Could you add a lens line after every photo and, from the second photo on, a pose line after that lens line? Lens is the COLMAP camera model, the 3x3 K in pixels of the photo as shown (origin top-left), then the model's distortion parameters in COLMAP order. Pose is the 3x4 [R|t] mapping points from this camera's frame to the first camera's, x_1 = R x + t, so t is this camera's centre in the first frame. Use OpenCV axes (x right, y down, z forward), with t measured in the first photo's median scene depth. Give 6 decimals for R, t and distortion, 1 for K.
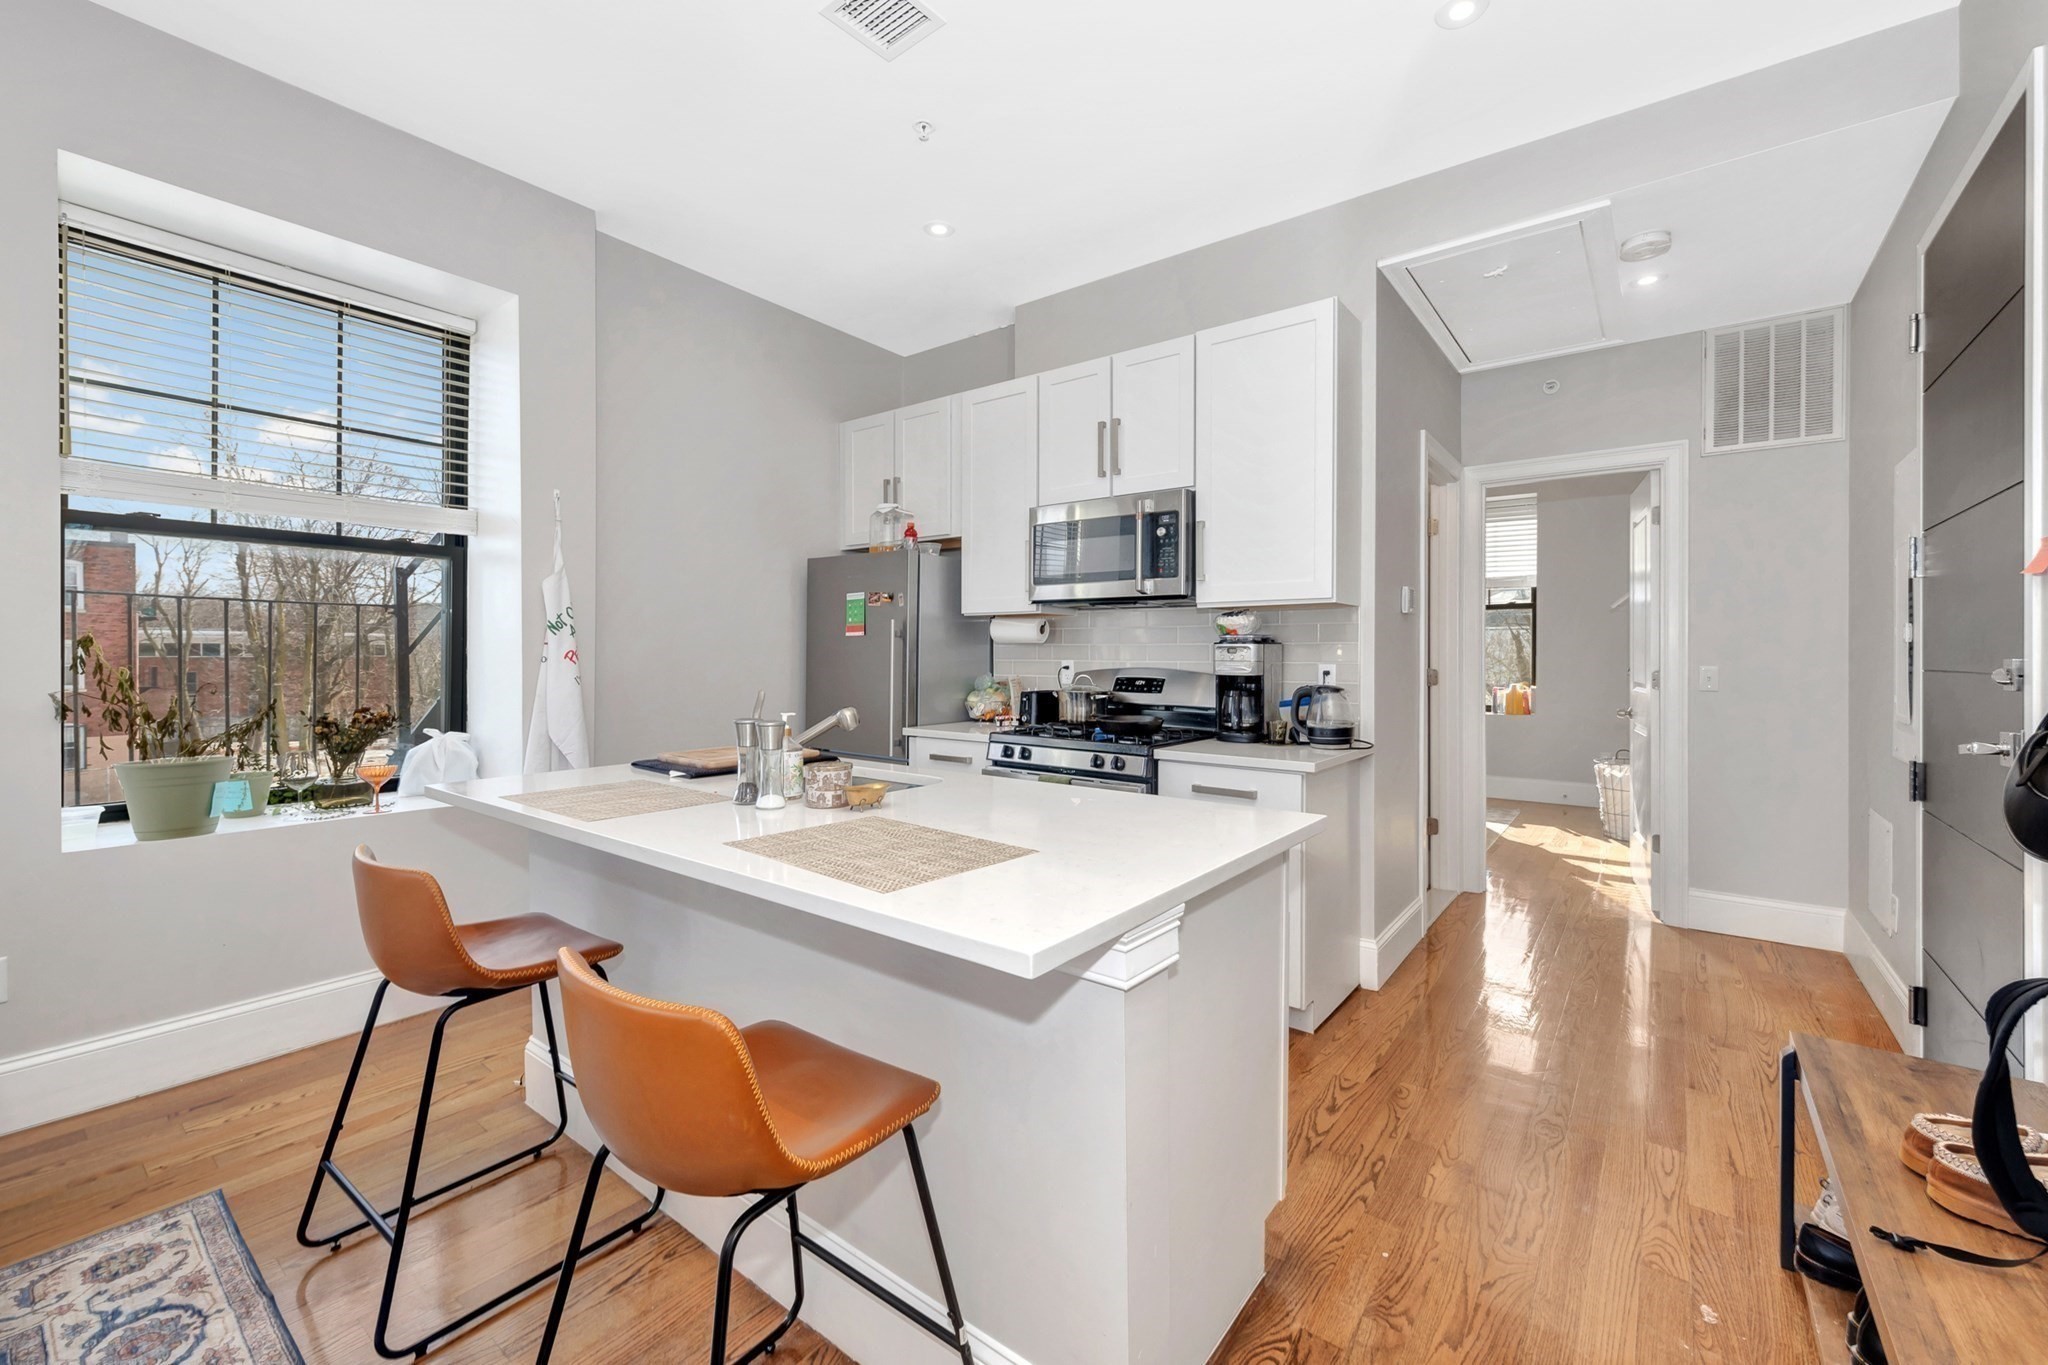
lens RADIAL K [[828.5, 0, 1022.2], [0, 828.5, 658.7], [0, 0, 1]] dist [0.001553, 0.000267]
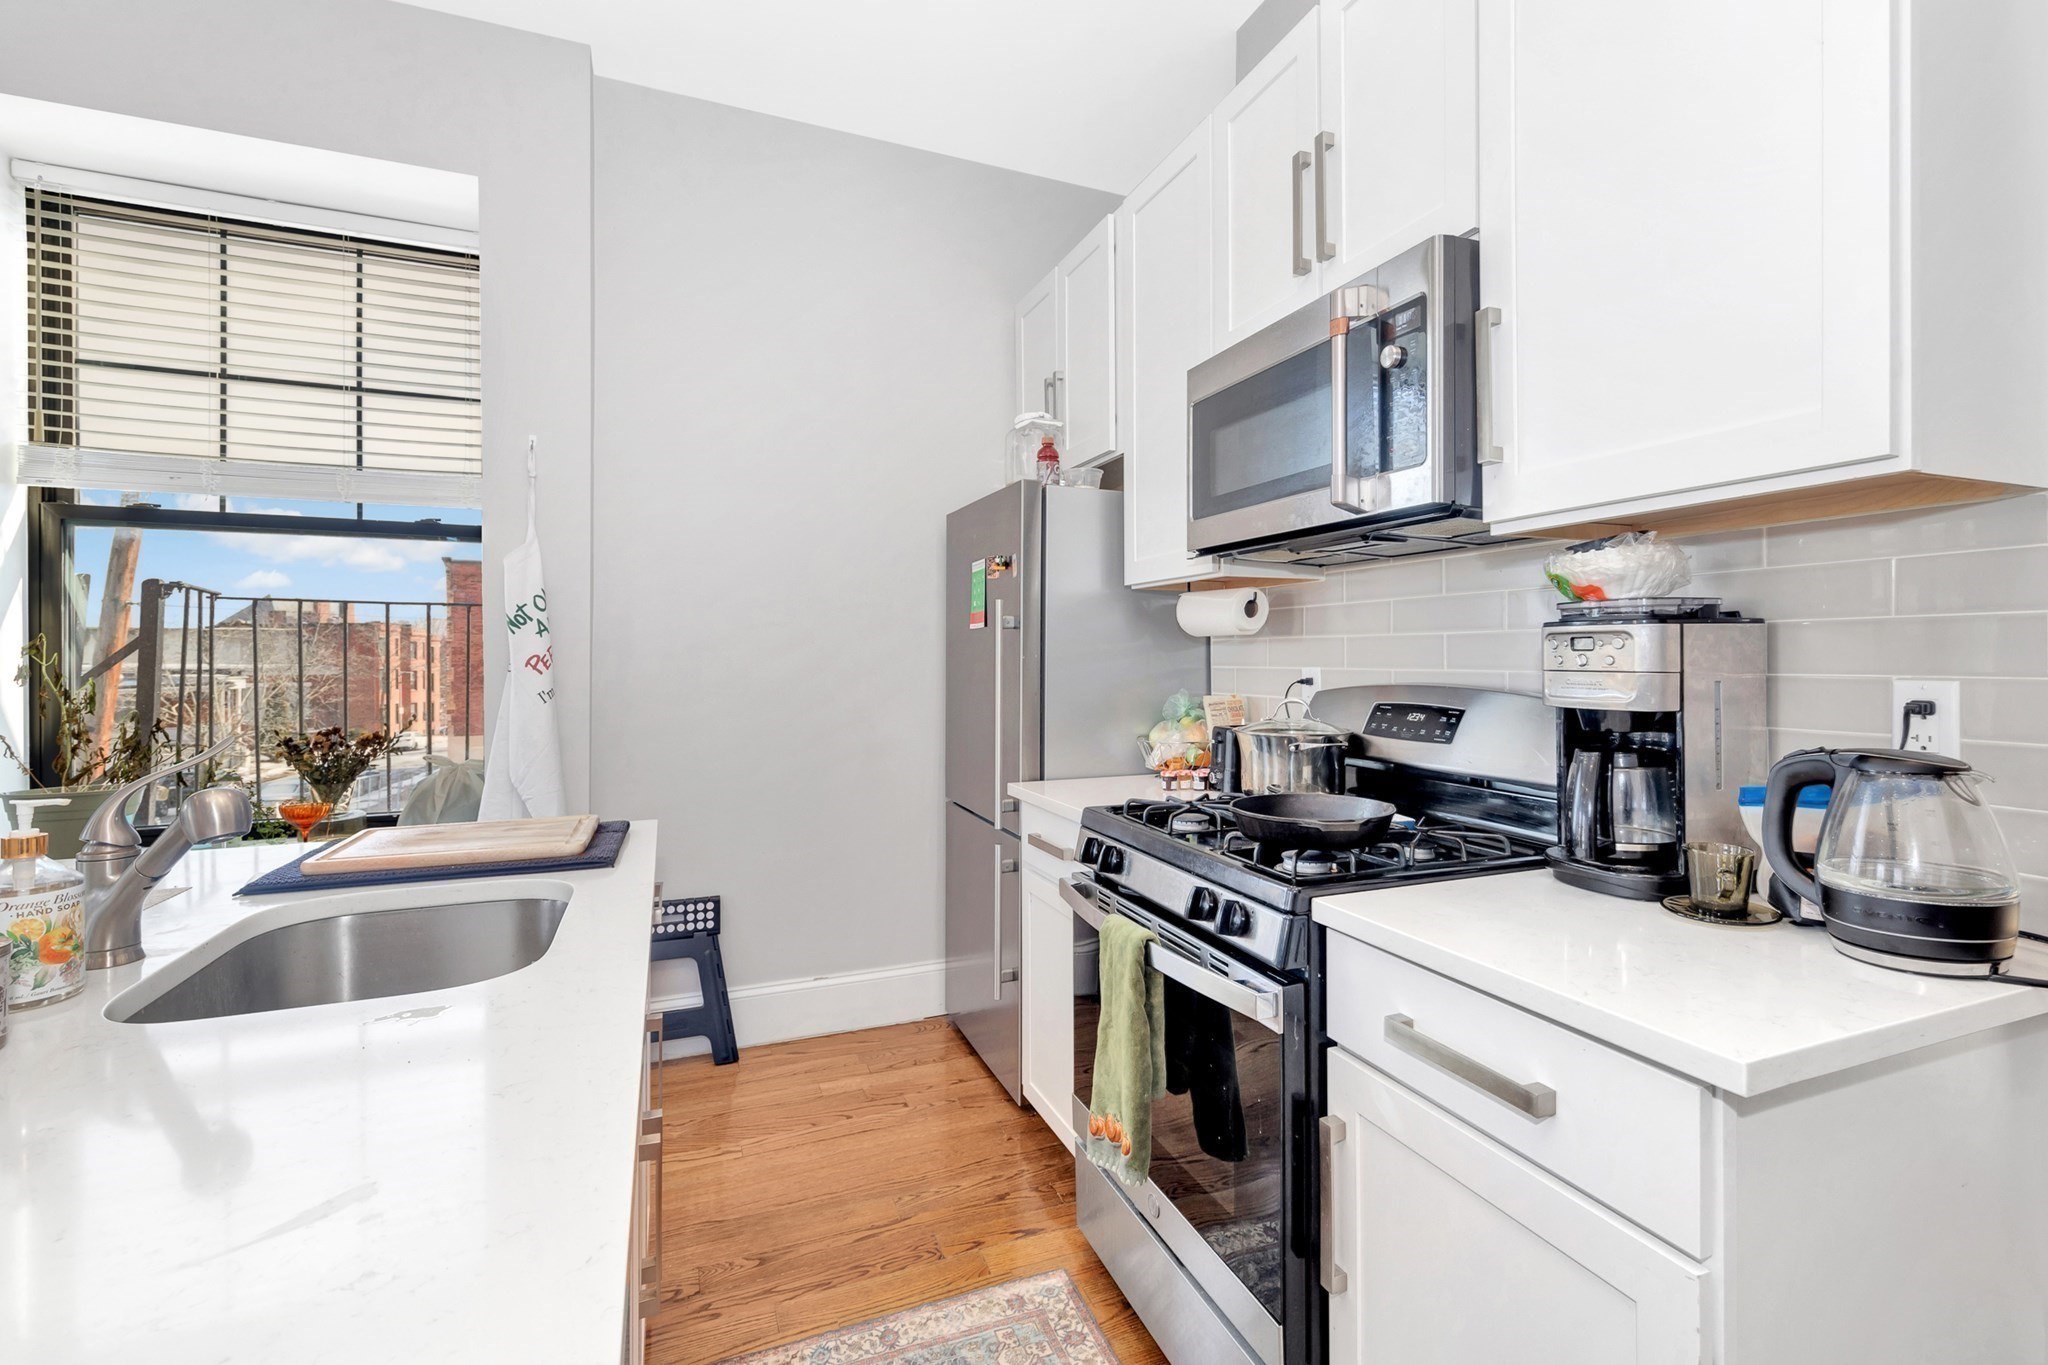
lens RADIAL K [[926.6, 0, 1080.9], [0, 926.6, 656.7], [0, 0, 1]] dist [-0.001323, -0.000946]
pose [[0.876884, -0.006393, -0.480660, 0.253935], [0.002835, 0.999963, -0.008127, -0.000670], [0.480694, 0.005764, 0.876869, 0.524982]]
